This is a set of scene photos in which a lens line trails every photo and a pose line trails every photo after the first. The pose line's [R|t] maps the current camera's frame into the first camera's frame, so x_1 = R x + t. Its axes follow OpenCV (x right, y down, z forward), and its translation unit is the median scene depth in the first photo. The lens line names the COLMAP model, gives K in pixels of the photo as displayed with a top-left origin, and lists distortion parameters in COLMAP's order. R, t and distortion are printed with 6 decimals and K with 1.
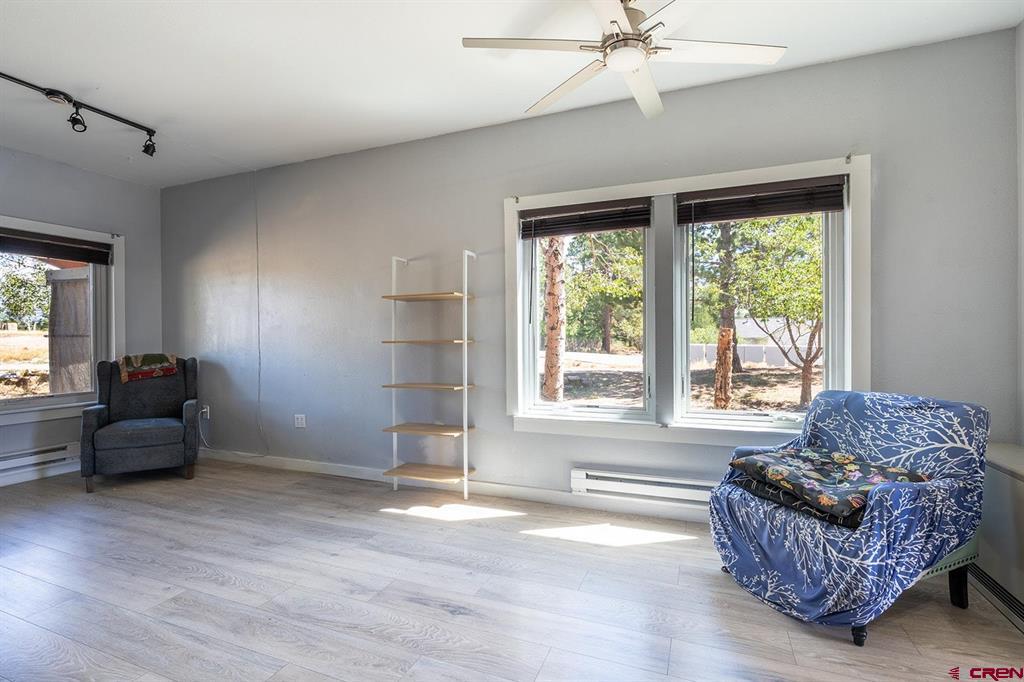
lens RADIAL K [[456.0, 0, 532.9], [0, 456.0, 344.4], [0, 0, 1]] dist [-0.002863, -0.000422]
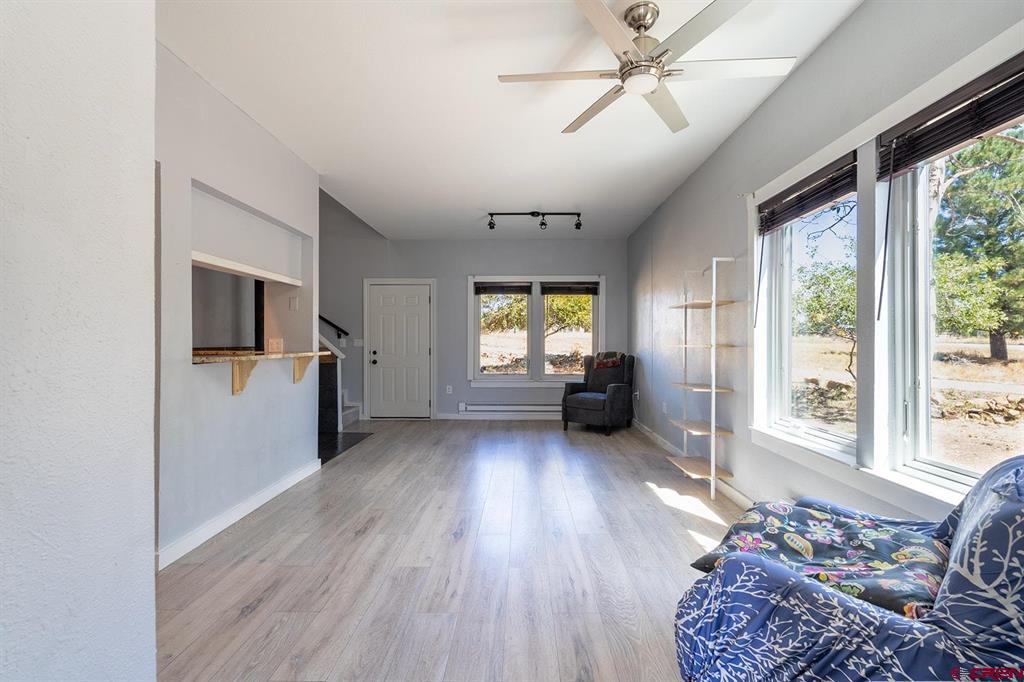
lens RADIAL K [[494.0, 0, 504.4], [0, 494.0, 346.8], [0, 0, 1]] dist [-0.004919, 0.000977]
pose [[0.301256, 0.015721, -0.953414, 0.807643], [-0.010627, 0.999857, 0.013129, -0.015840], [0.953484, 0.006177, 0.301380, 0.228259]]
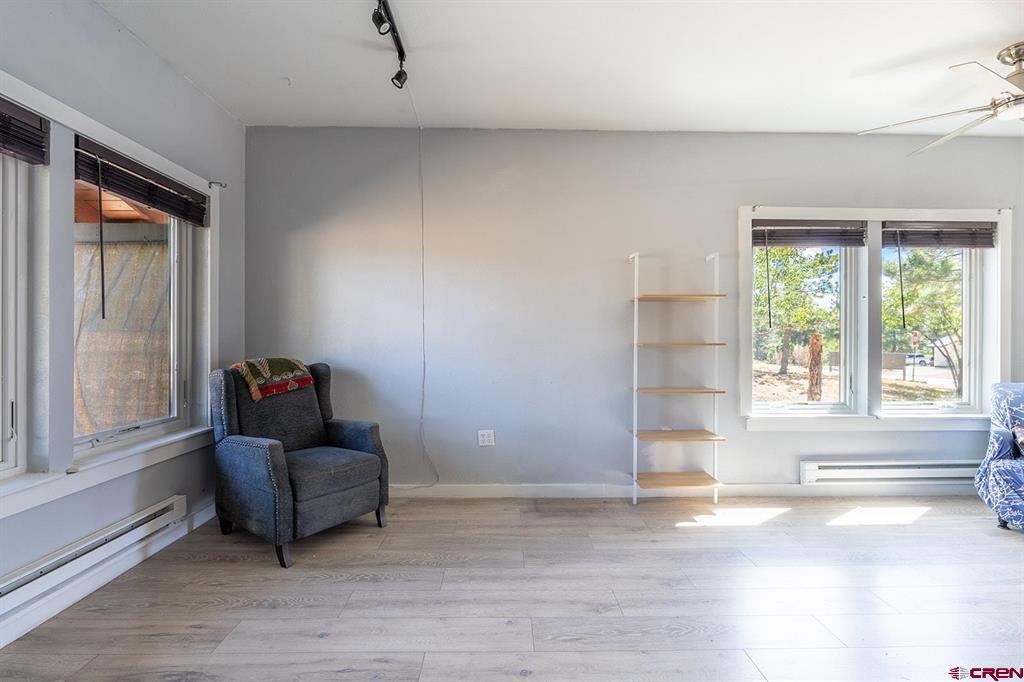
lens RADIAL K [[456.0, 0, 505.4], [0, 456.0, 338.9], [0, 0, 1]] dist [-0.002863, -0.000422]
pose [[0.923159, 0.007889, 0.384338, -1.005893], [-0.006607, 0.999967, -0.004656, -0.011166], [-0.384362, 0.001759, 0.923181, 0.273178]]
